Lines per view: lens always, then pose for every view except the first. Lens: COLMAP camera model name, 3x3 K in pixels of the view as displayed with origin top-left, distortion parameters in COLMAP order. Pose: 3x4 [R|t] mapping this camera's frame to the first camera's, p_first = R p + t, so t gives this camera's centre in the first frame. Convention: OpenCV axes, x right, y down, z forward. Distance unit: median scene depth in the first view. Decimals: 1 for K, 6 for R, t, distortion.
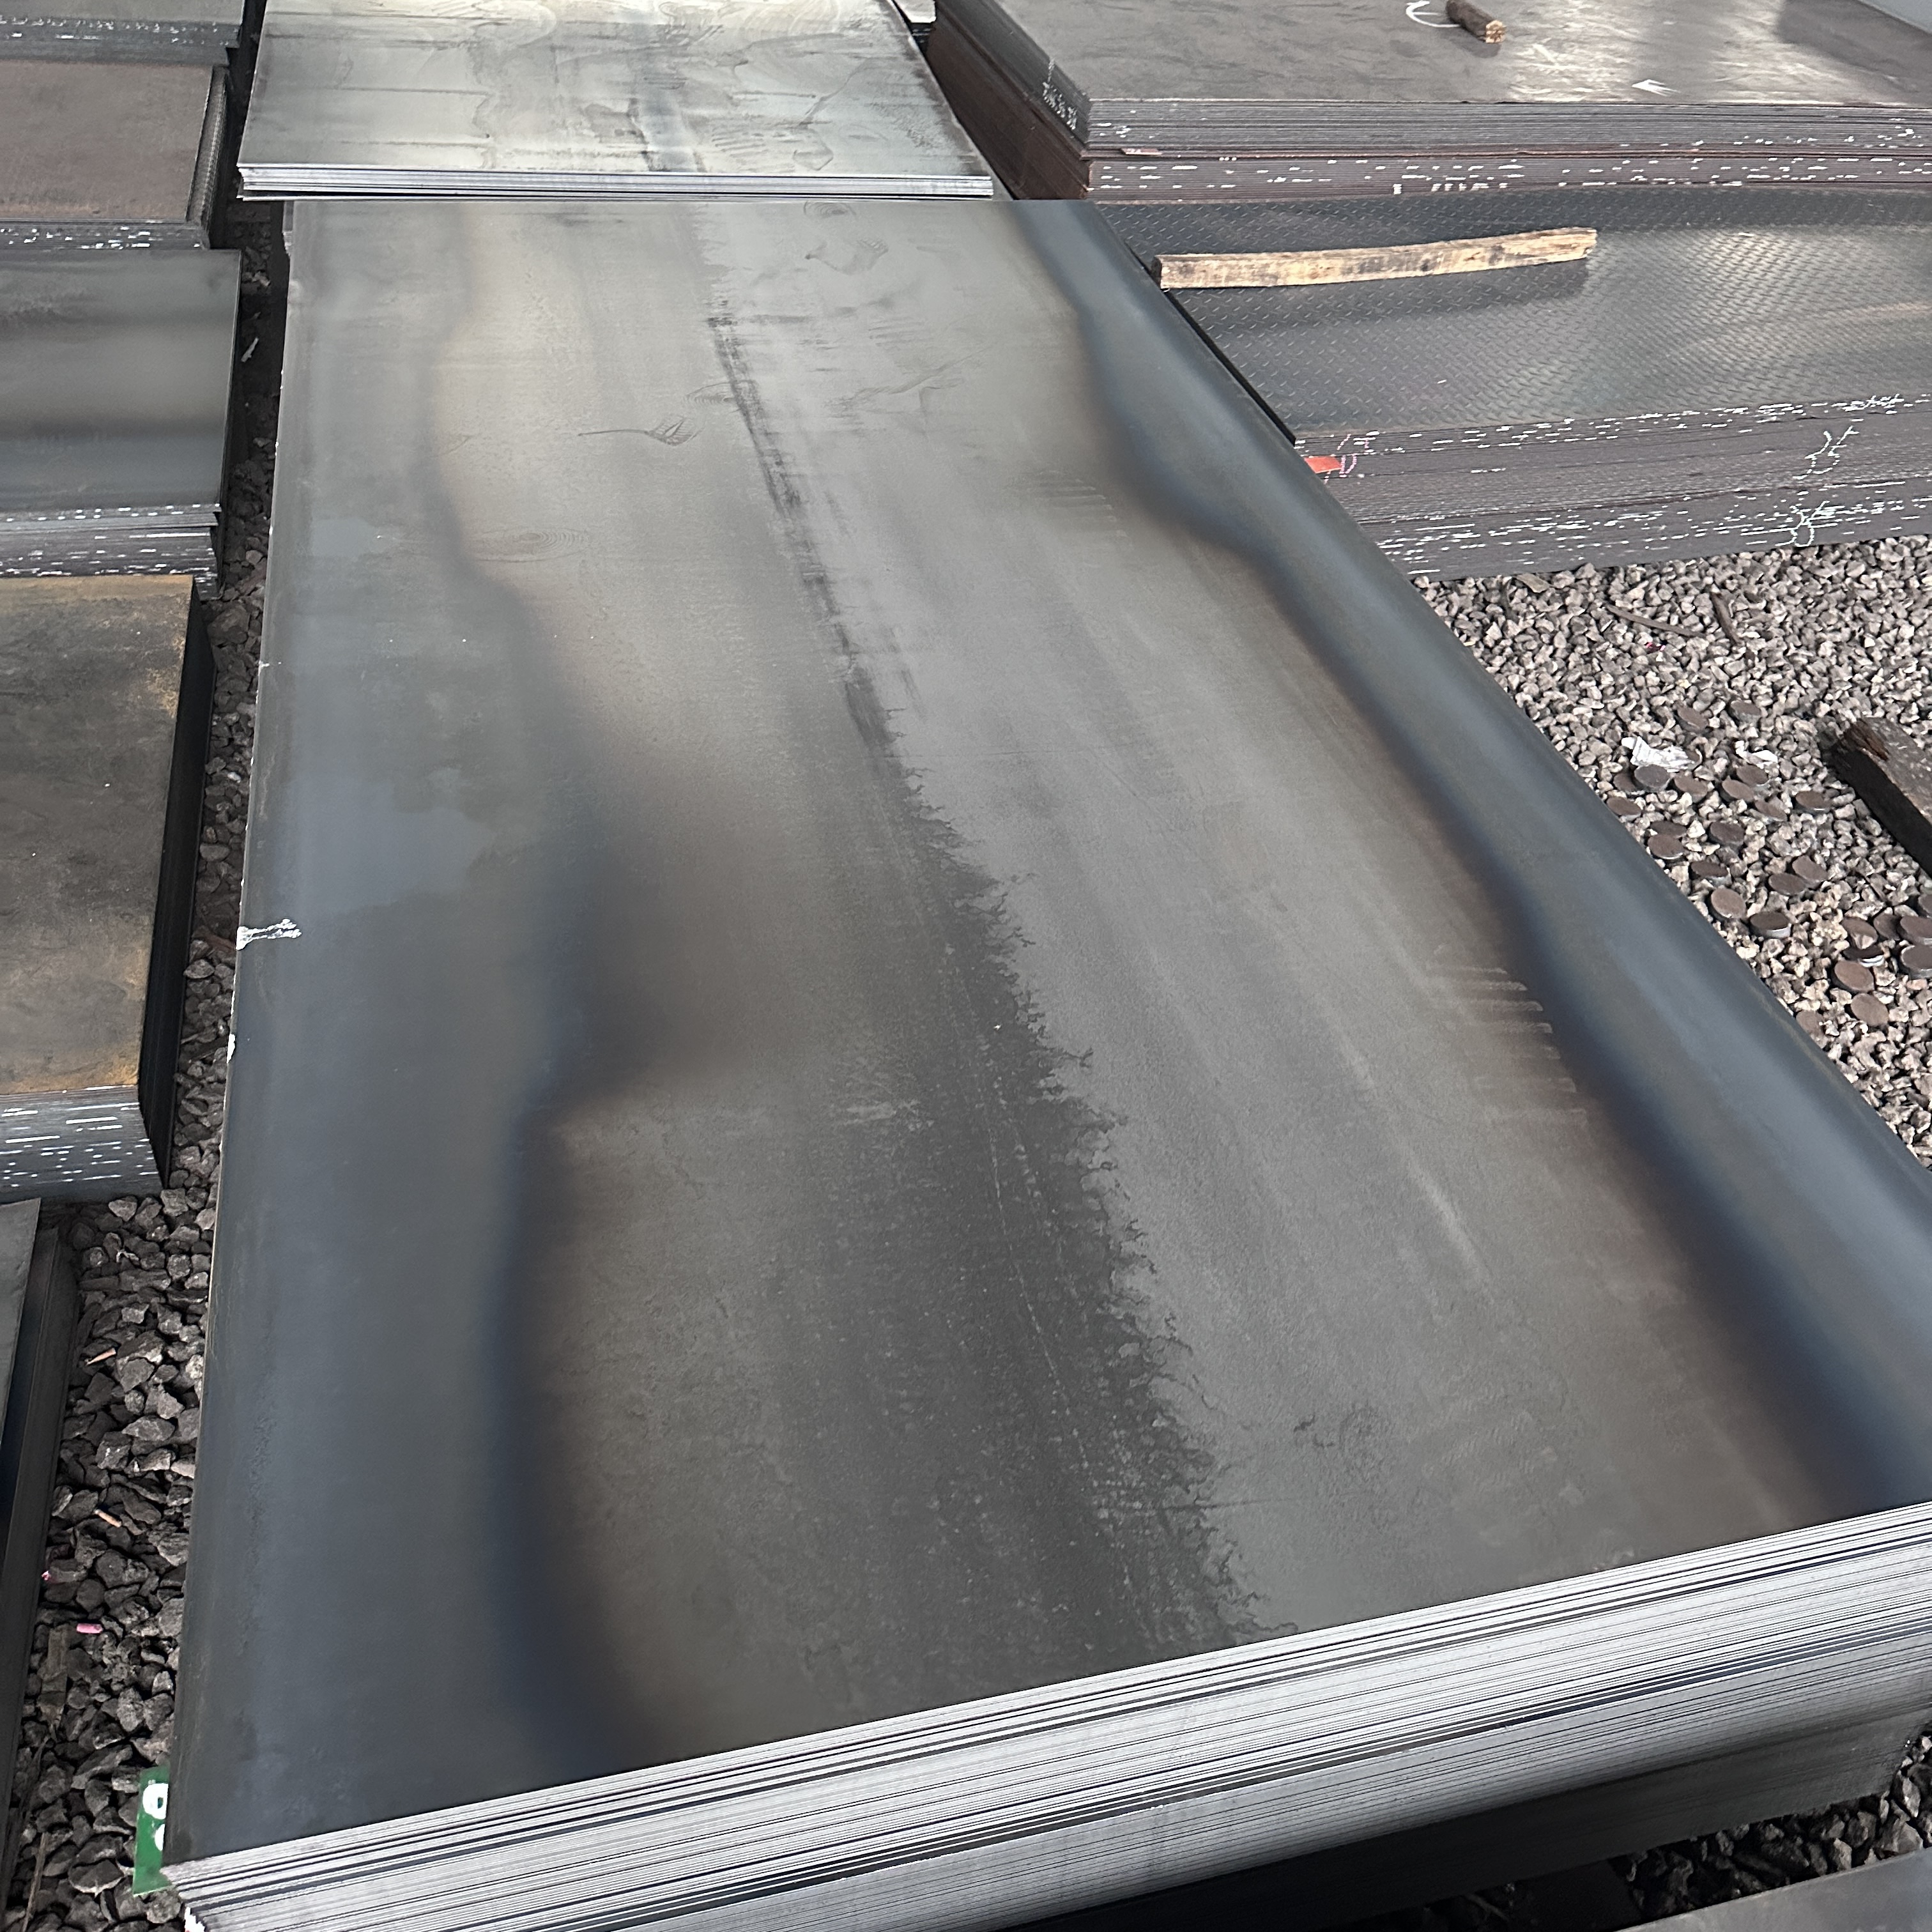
lens RADIAL K [[1829.8, 0, 992.3], [0, 1829.8, 966.2], [0, 0, 1]] dist [0.063601, -0.068652]
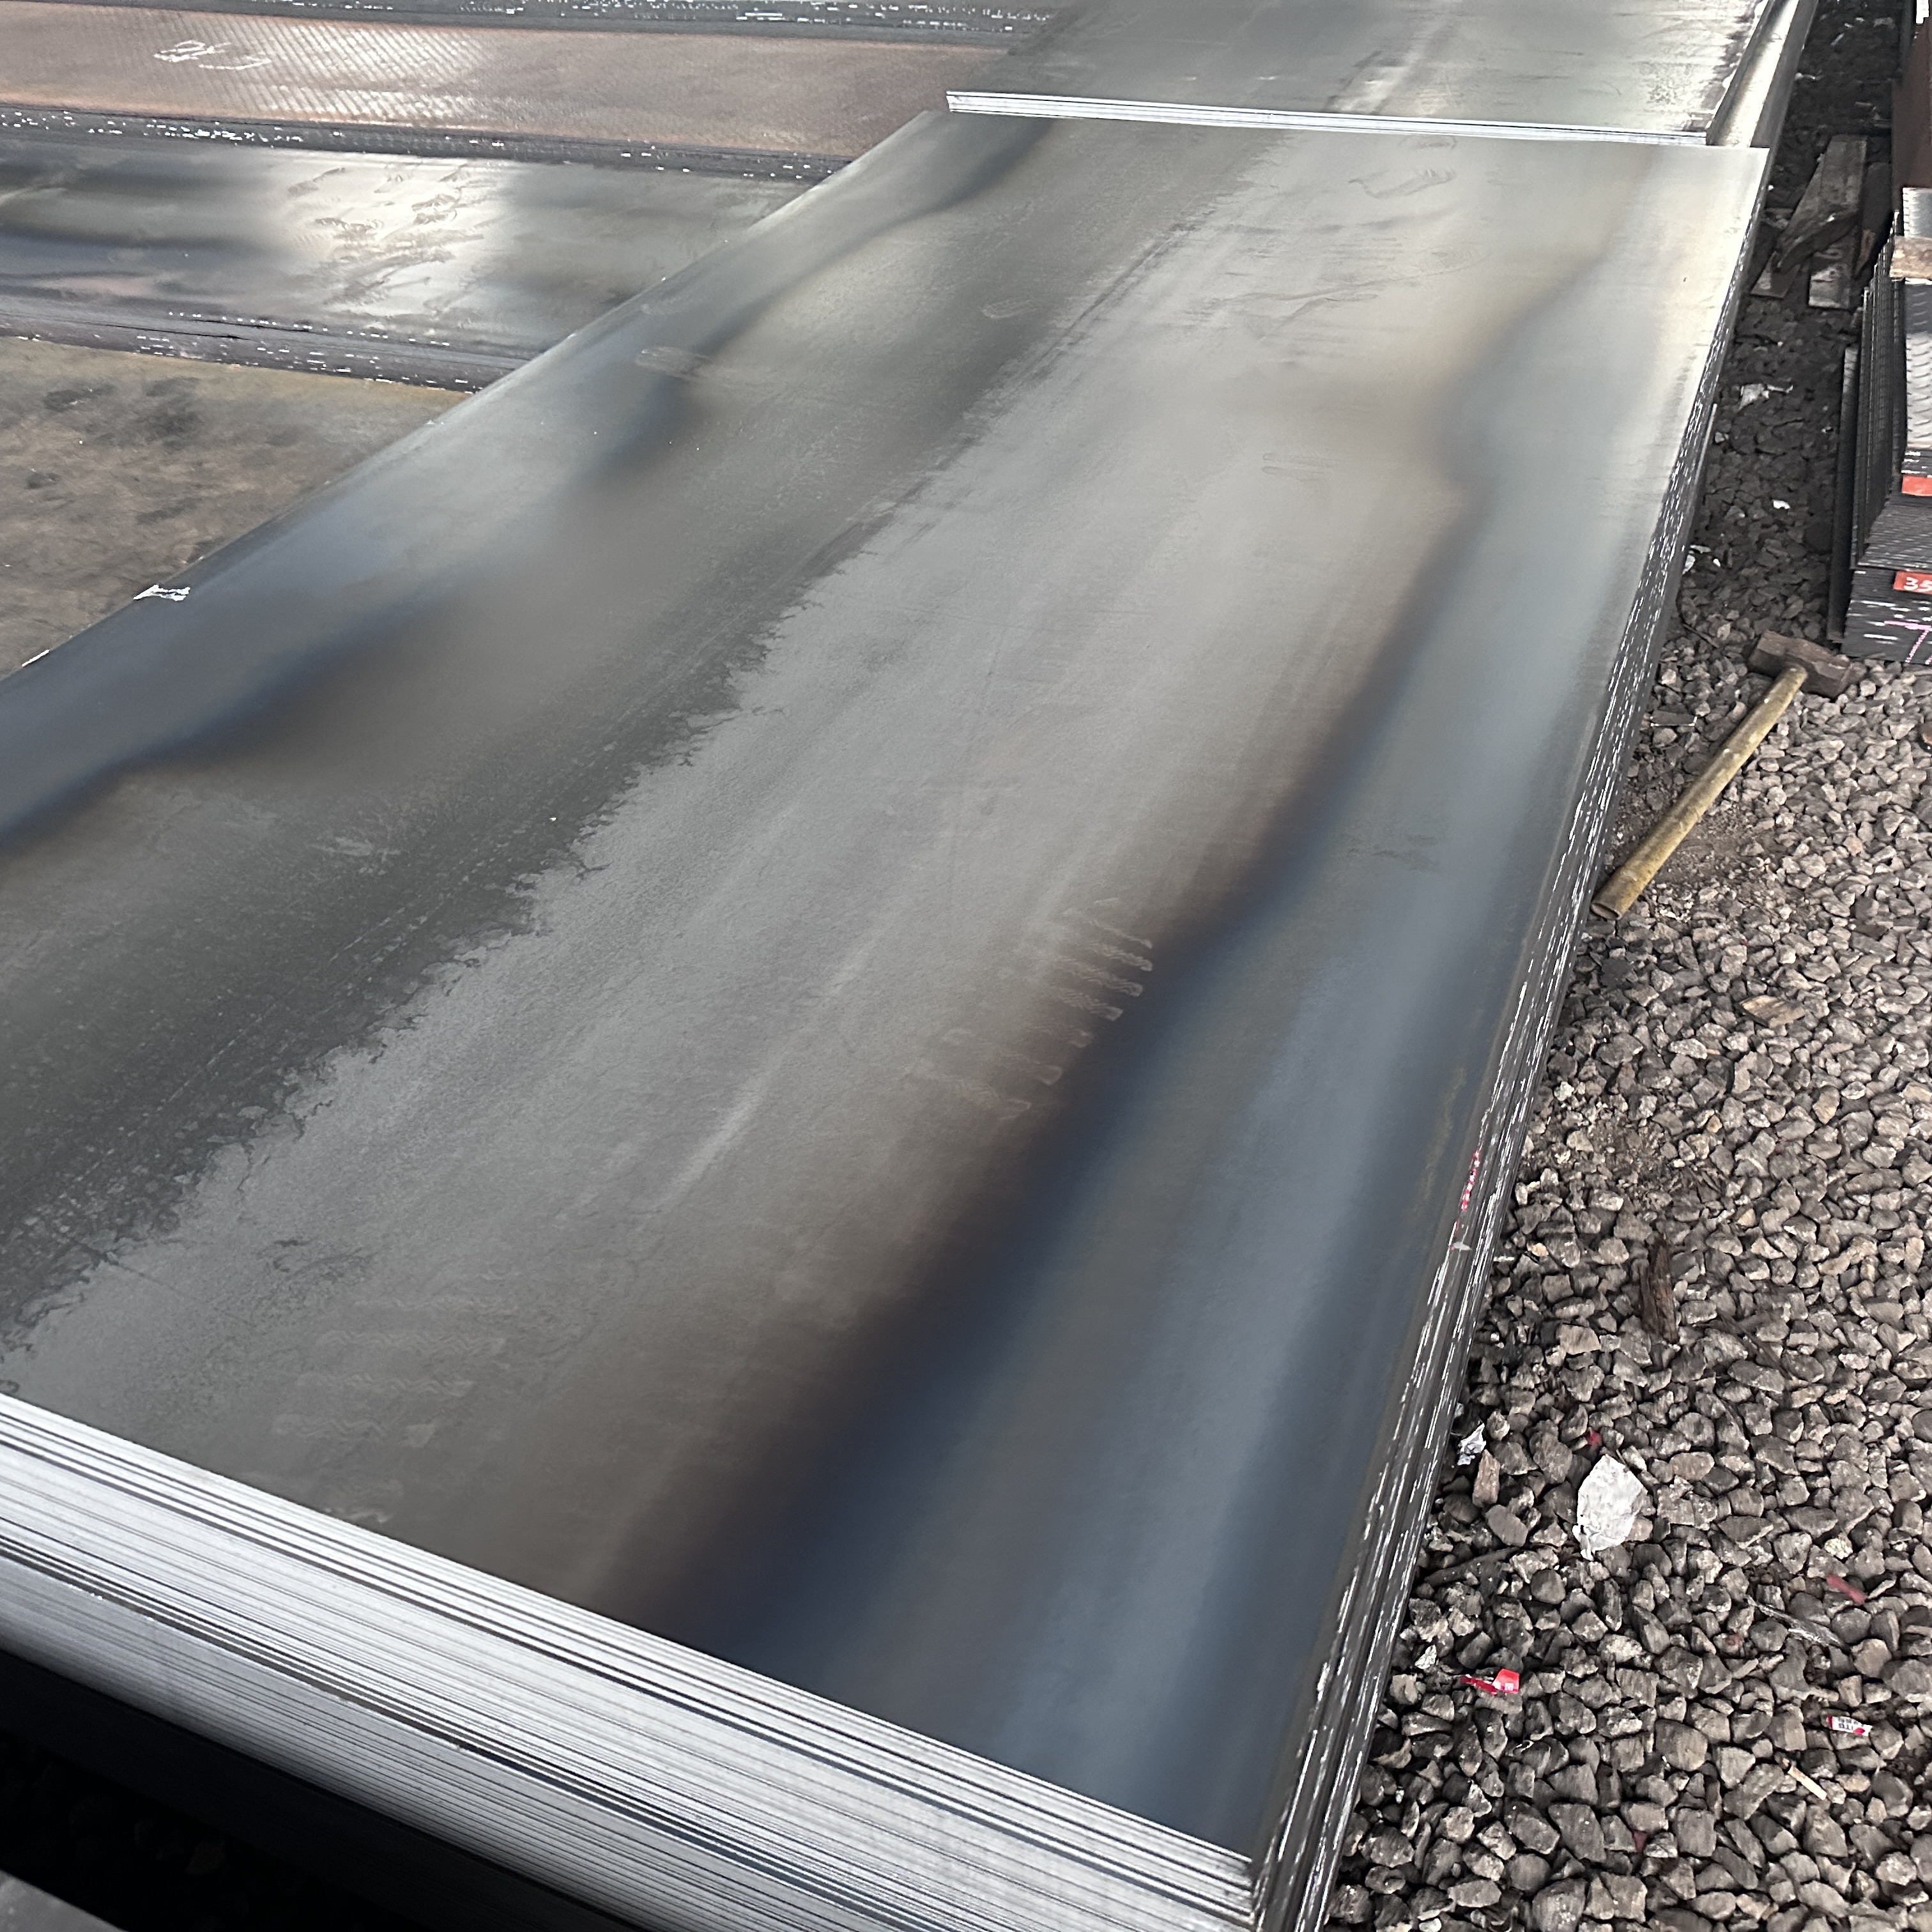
lens RADIAL K [[1857.0, 0, 966.0], [0, 1857.0, 966.0], [0, 0, 1]] dist [-0.001231, 0.005554]
pose [[0.783895, 0.269654, -0.559282, 0.304933], [-0.299472, 0.953272, 0.039870, 0.002090], [0.543898, 0.136235, 0.828018, 0.163773]]
